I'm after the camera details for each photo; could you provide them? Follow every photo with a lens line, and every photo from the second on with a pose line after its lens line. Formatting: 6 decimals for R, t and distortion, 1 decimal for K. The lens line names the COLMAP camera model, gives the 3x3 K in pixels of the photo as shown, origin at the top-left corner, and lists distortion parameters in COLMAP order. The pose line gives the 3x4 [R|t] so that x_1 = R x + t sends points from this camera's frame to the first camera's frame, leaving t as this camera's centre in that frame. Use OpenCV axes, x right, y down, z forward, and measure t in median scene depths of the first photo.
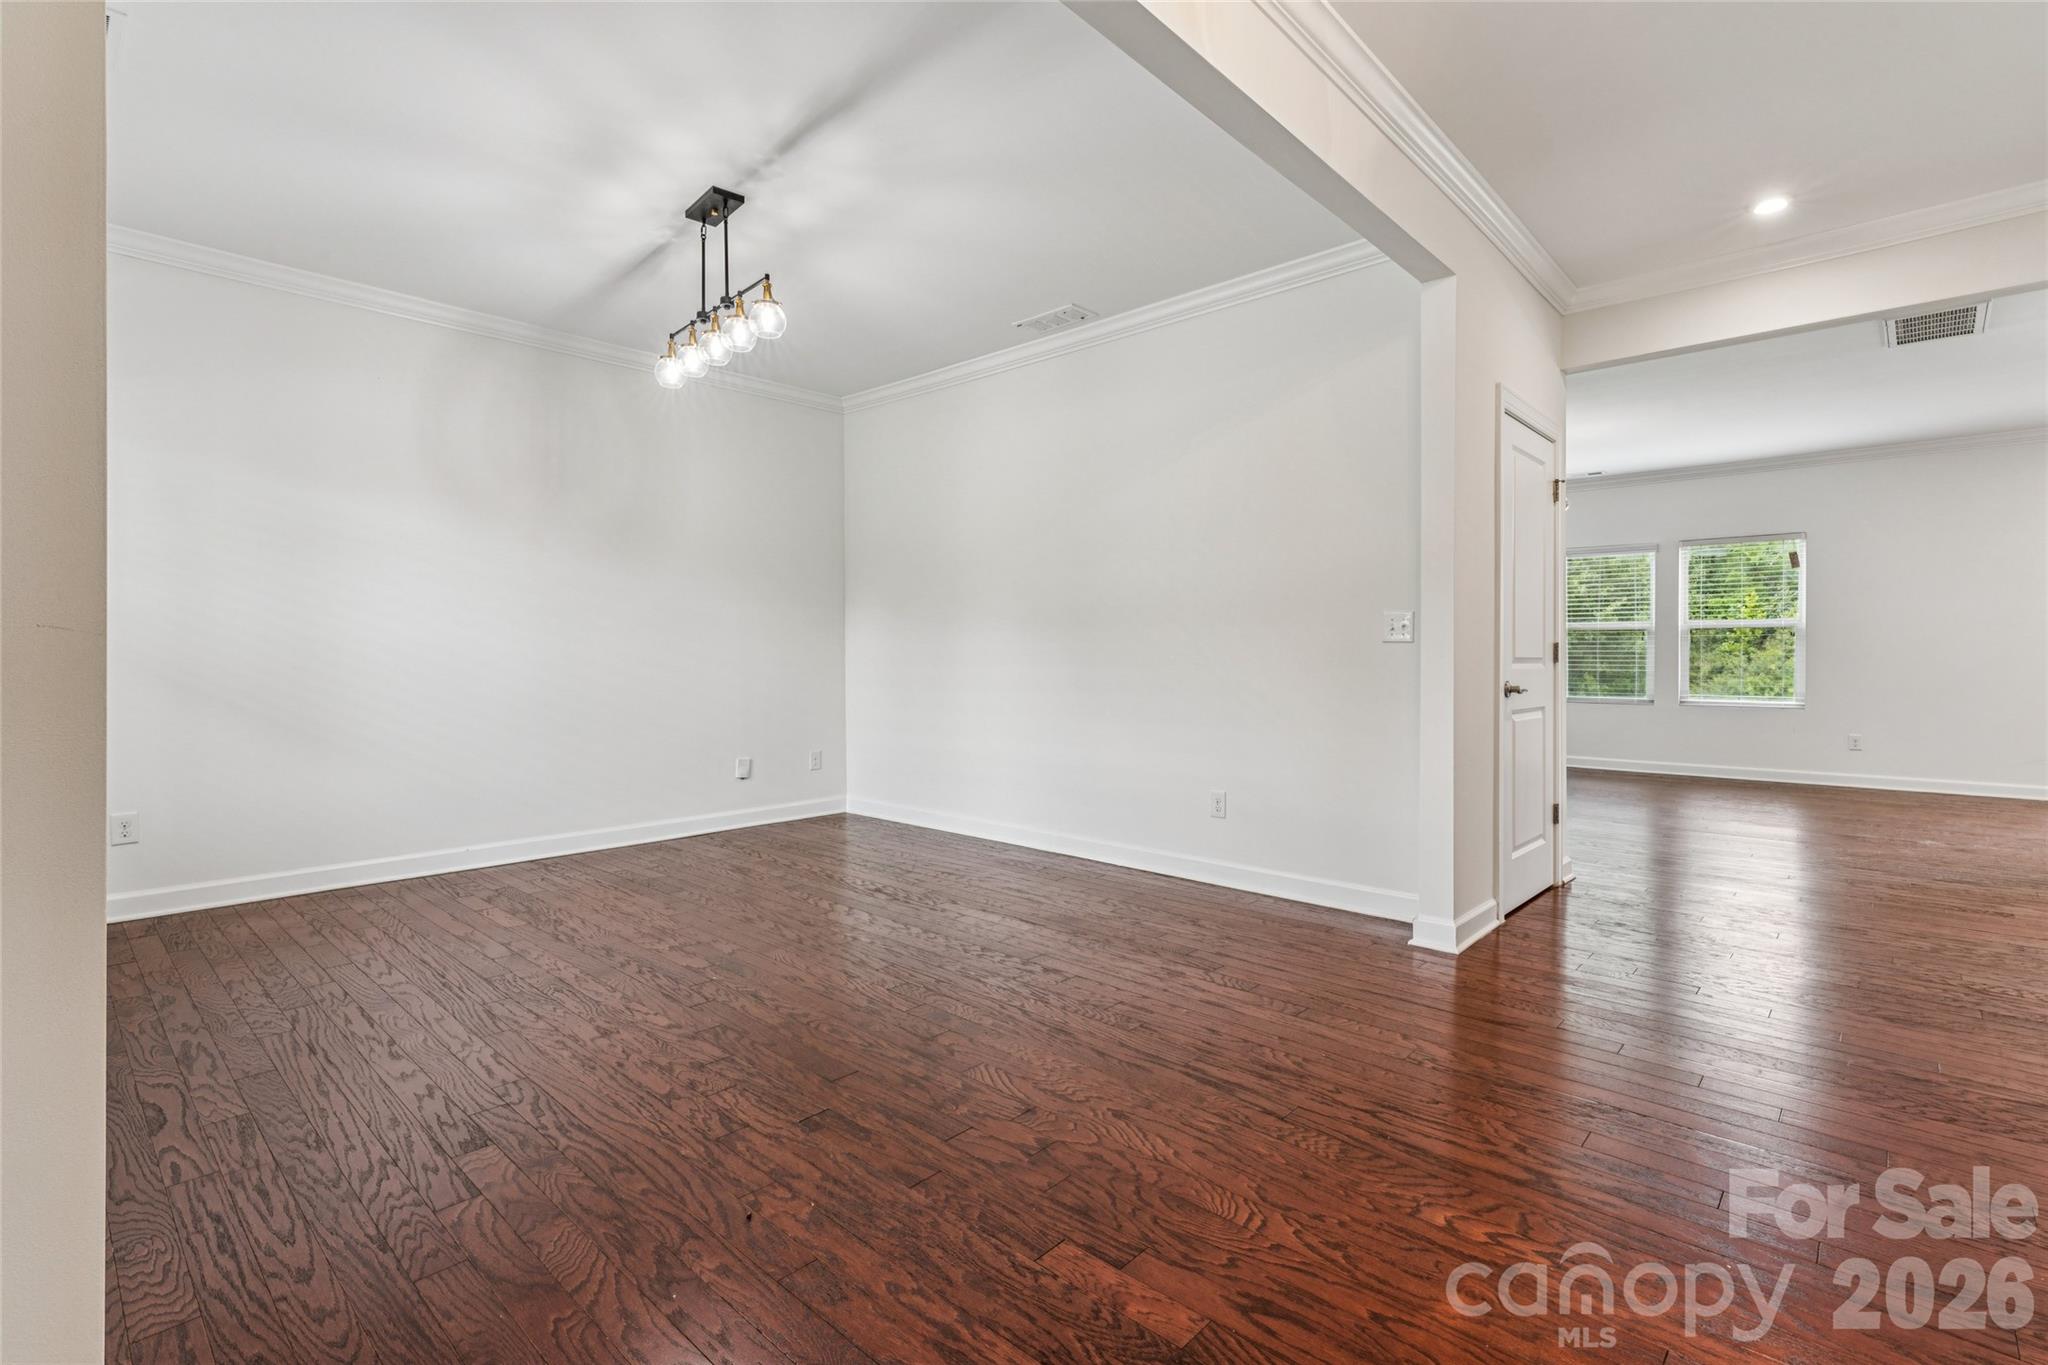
lens RADIAL K [[949.5, 0, 1030.6], [0, 949.5, 659.6], [0, 0, 1]] dist [0.001512, -0.000387]
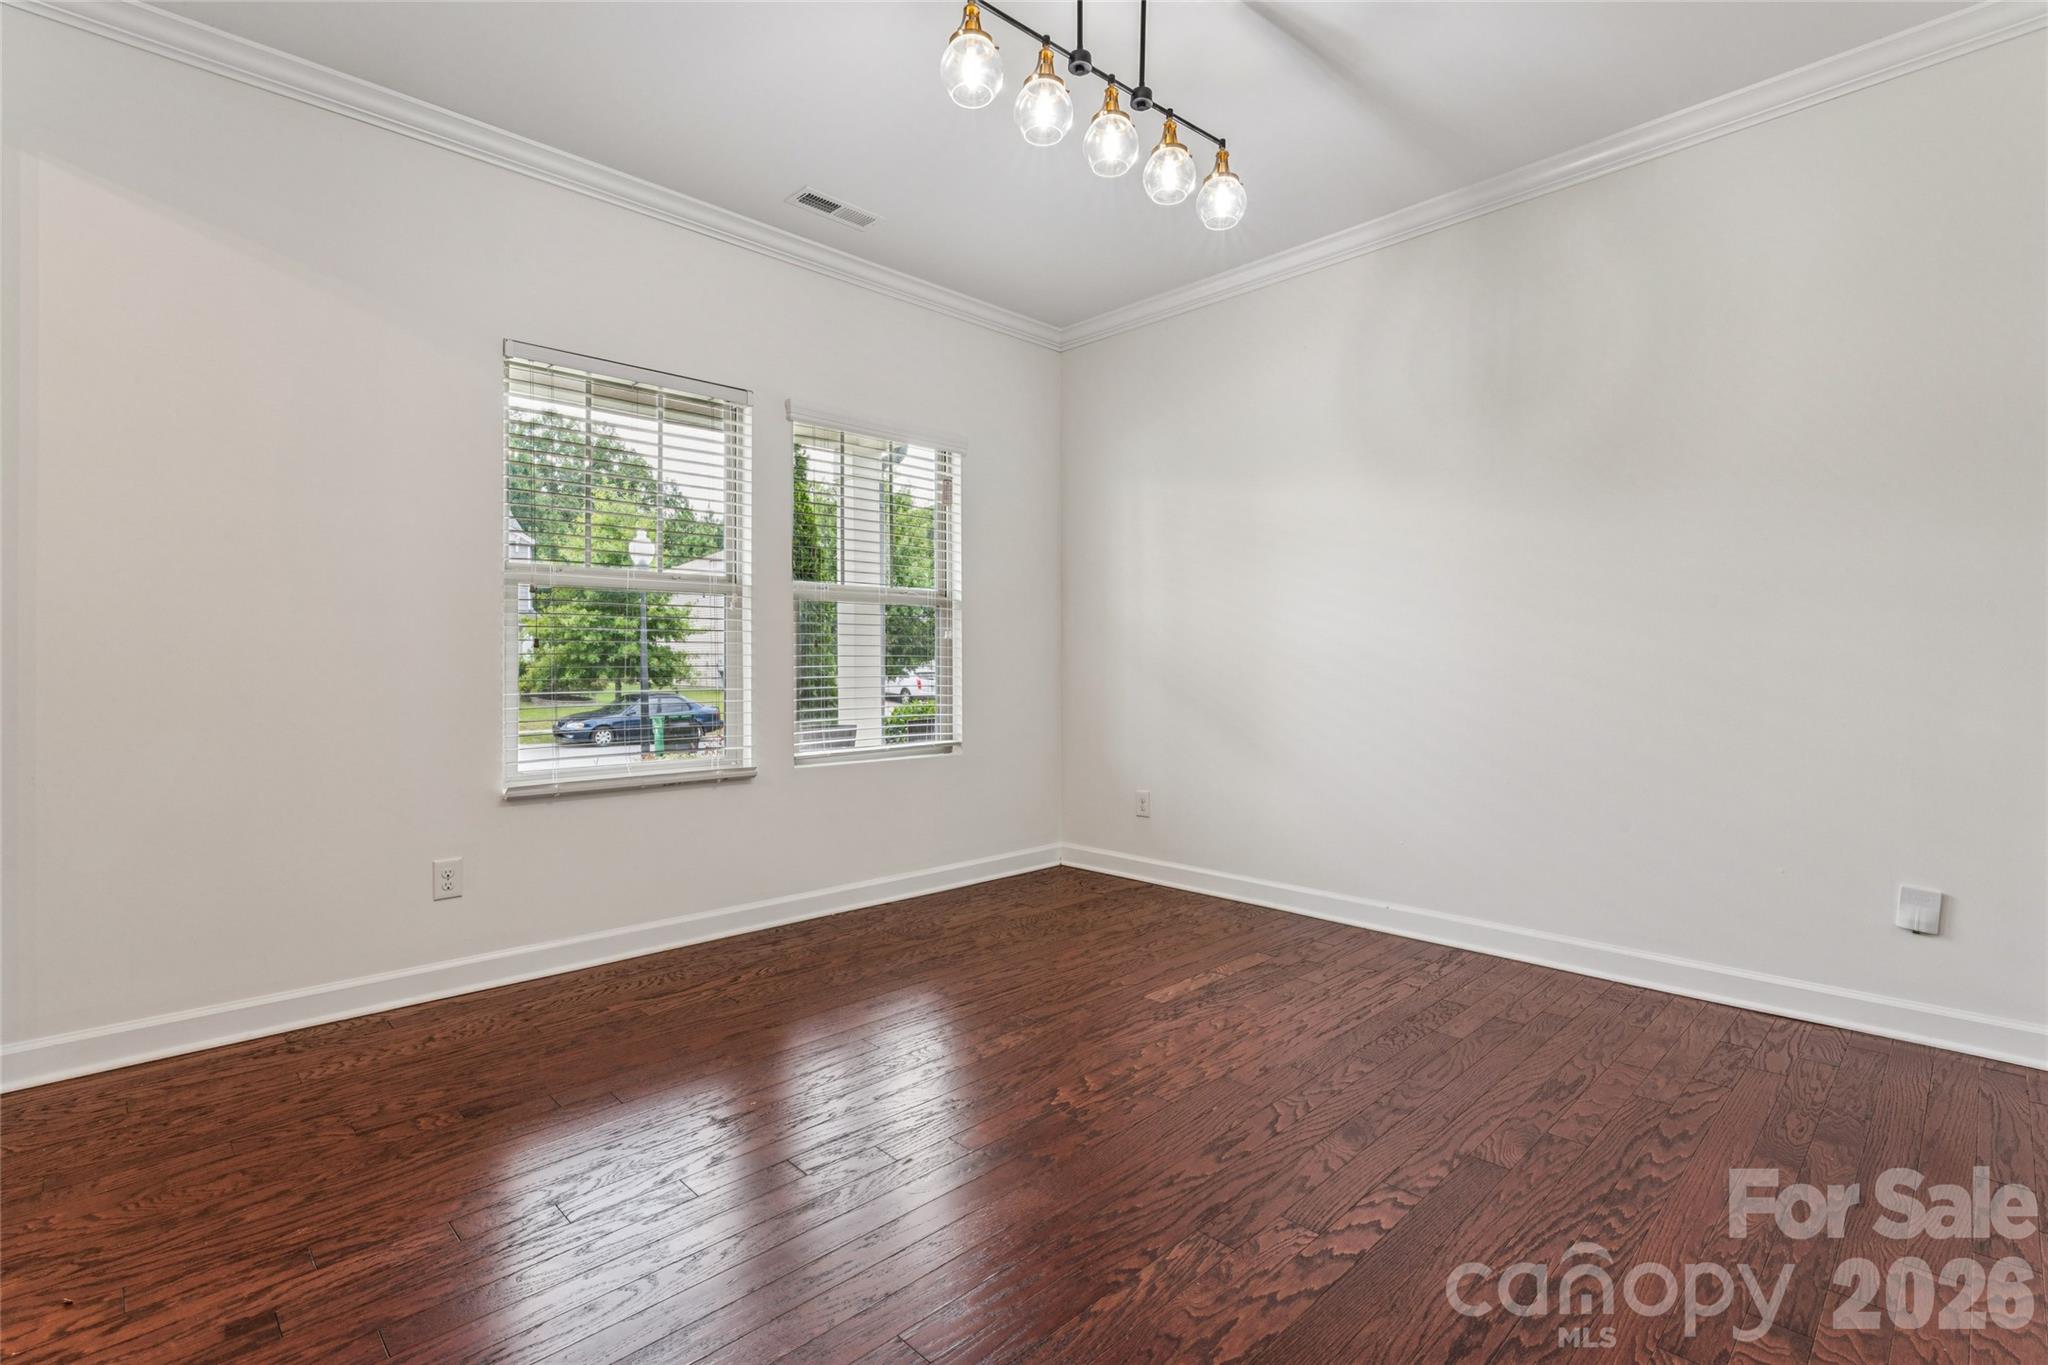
lens RADIAL K [[949.5, 0, 1030.6], [0, 949.5, 659.6], [0, 0, 1]] dist [0.001512, -0.000387]
pose [[-0.051780, 0.001999, -0.998657, 0.344038], [-0.001439, 0.999997, 0.002077, -0.007901], [0.998657, 0.001544, -0.051777, 1.244278]]
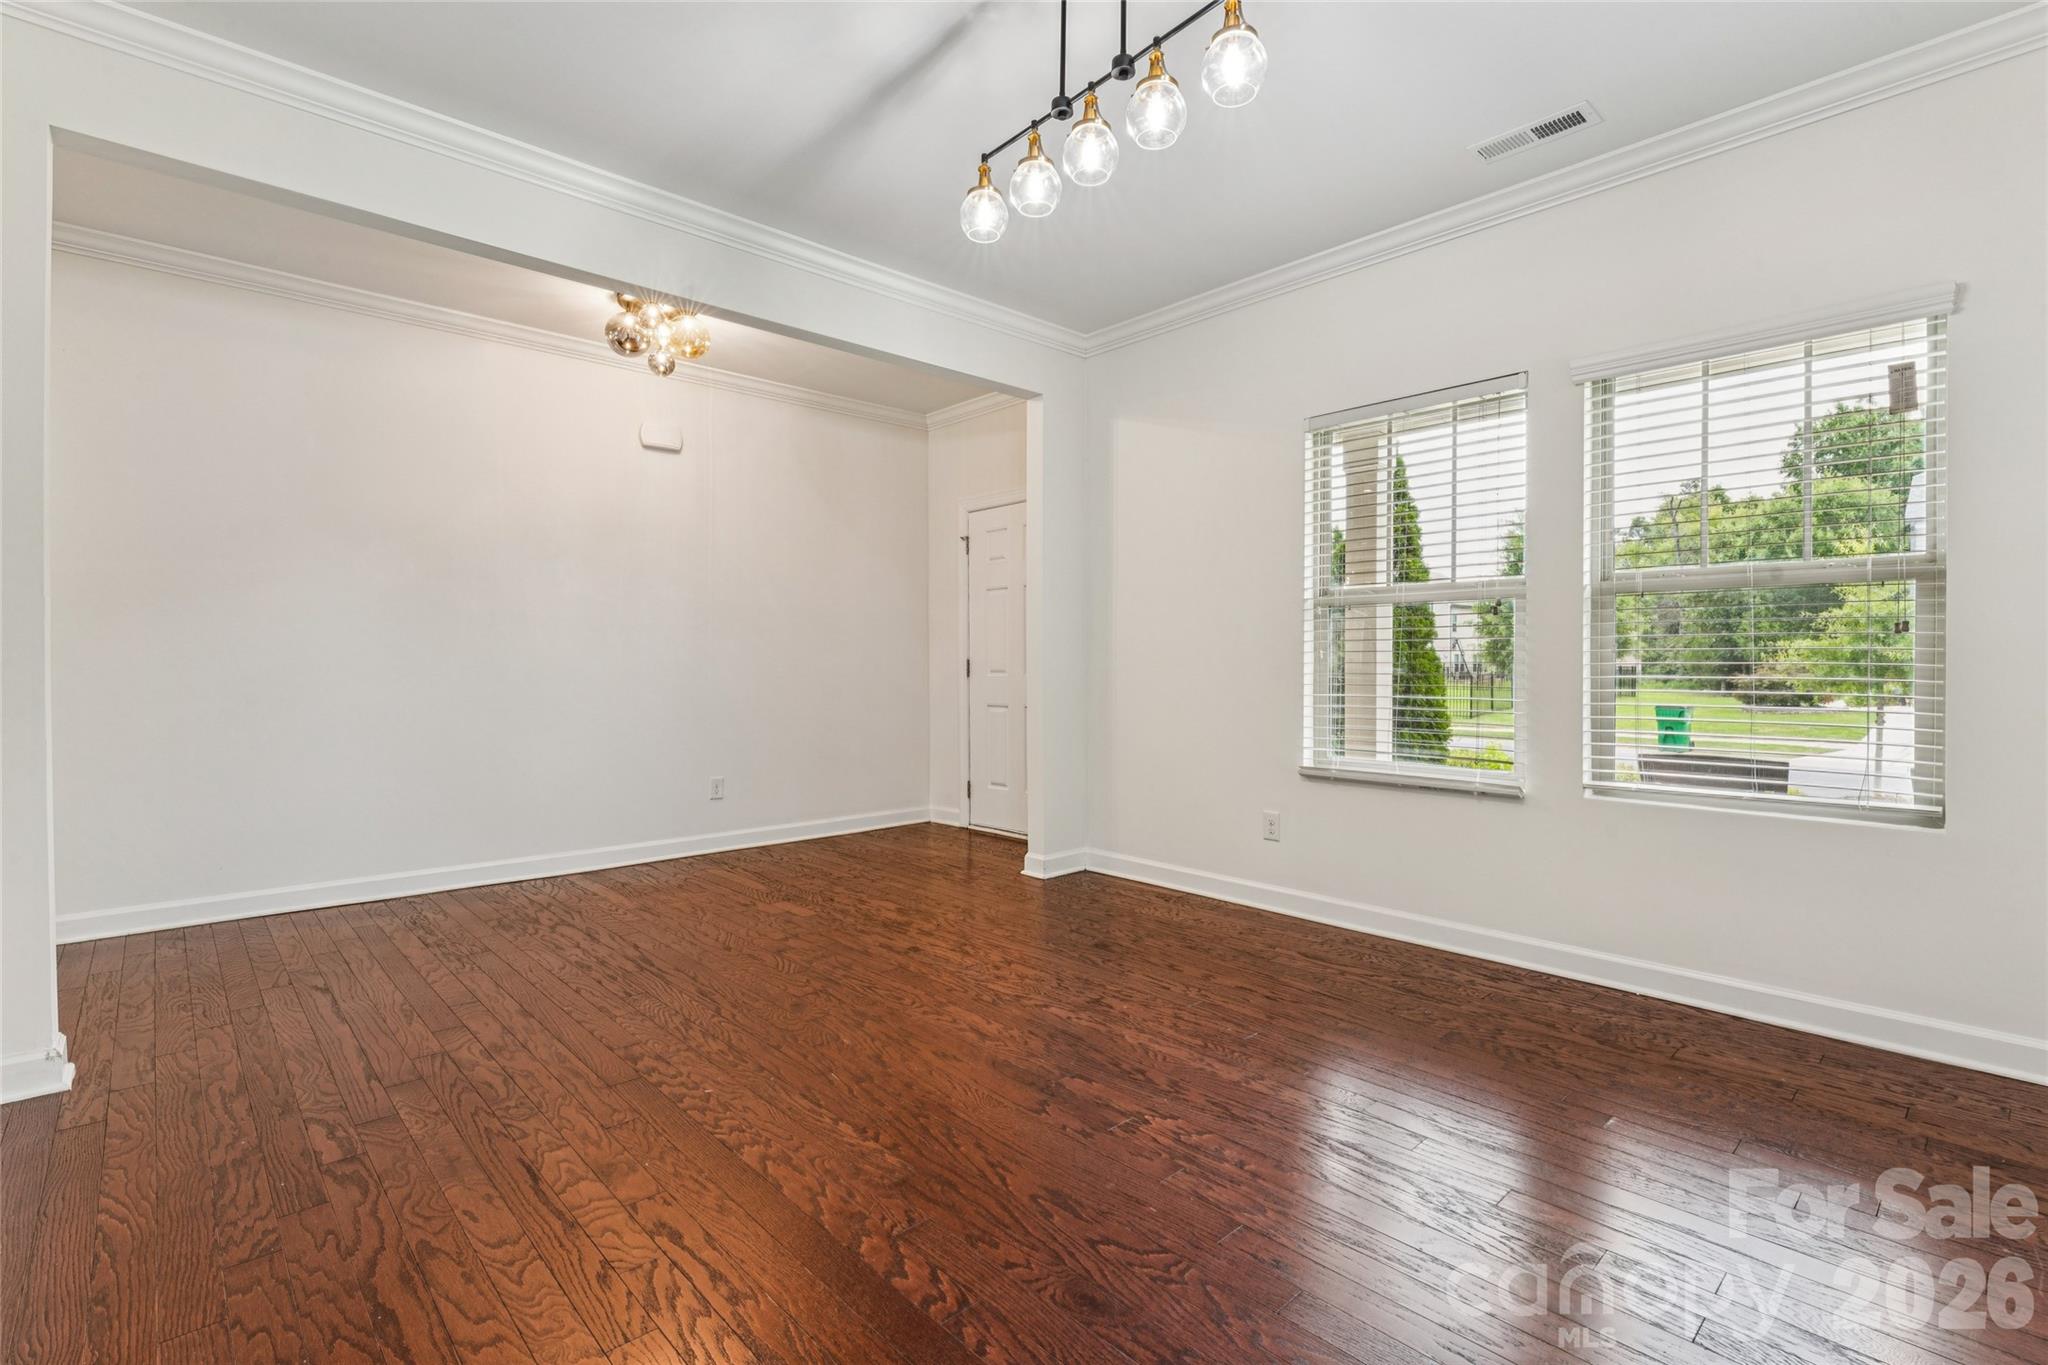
lens RADIAL K [[942.7, 0, 1027.6], [0, 942.7, 662.4], [0, 0, 1]] dist [-0.003446, 0.000183]
pose [[-0.996995, 0.000207, 0.077463, -0.429723], [0.000153, 1.000000, -0.000694, -0.010375], [-0.077463, -0.000680, -0.996995, 2.025861]]
